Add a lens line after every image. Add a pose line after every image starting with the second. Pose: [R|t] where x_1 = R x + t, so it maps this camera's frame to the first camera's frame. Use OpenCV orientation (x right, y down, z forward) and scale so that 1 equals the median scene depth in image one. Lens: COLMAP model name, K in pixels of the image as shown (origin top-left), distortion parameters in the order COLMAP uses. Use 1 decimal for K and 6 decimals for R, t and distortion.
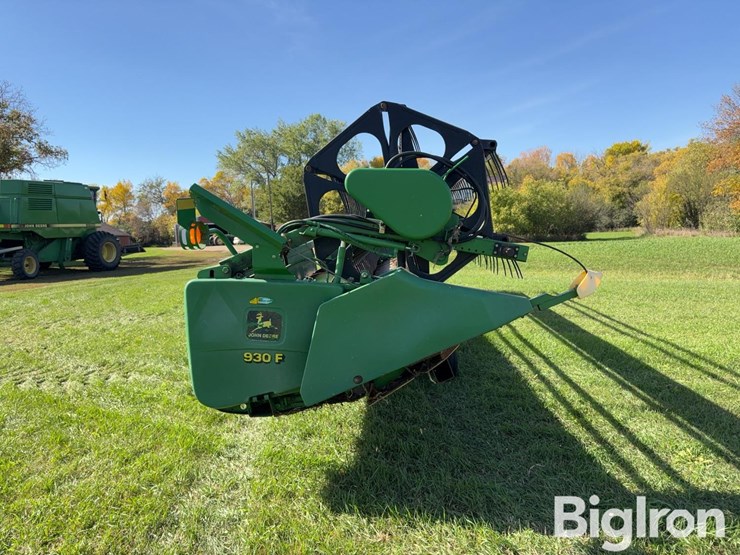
lens RADIAL K [[529.5, 0, 370.0], [0, 529.5, 277.5], [0, 0, 1]] dist [0.088229, -0.001298]
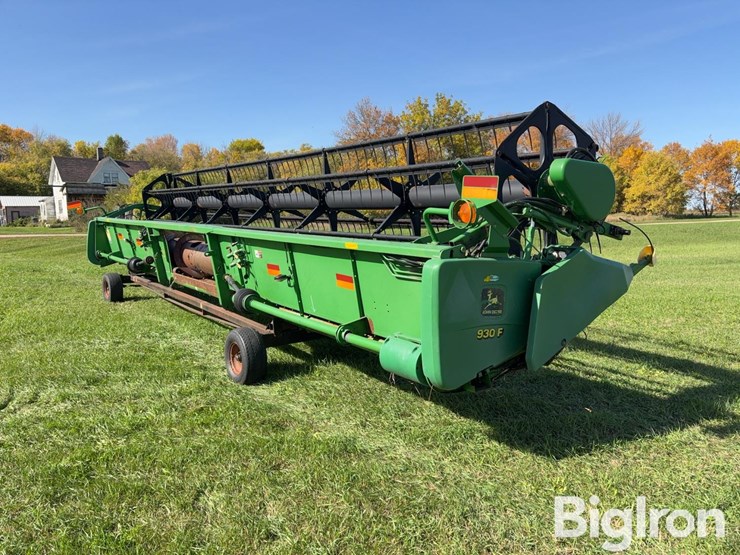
lens RADIAL K [[566.3, 0, 370.0], [0, 566.3, 277.5], [0, 0, 1]] dist [0.002057, -0.006335]
pose [[0.791695, -0.050828, 0.608798, -1.052501], [0.046797, 0.998651, 0.022520, 0.005923], [-0.609121, 0.010661, 0.793005, 0.263986]]
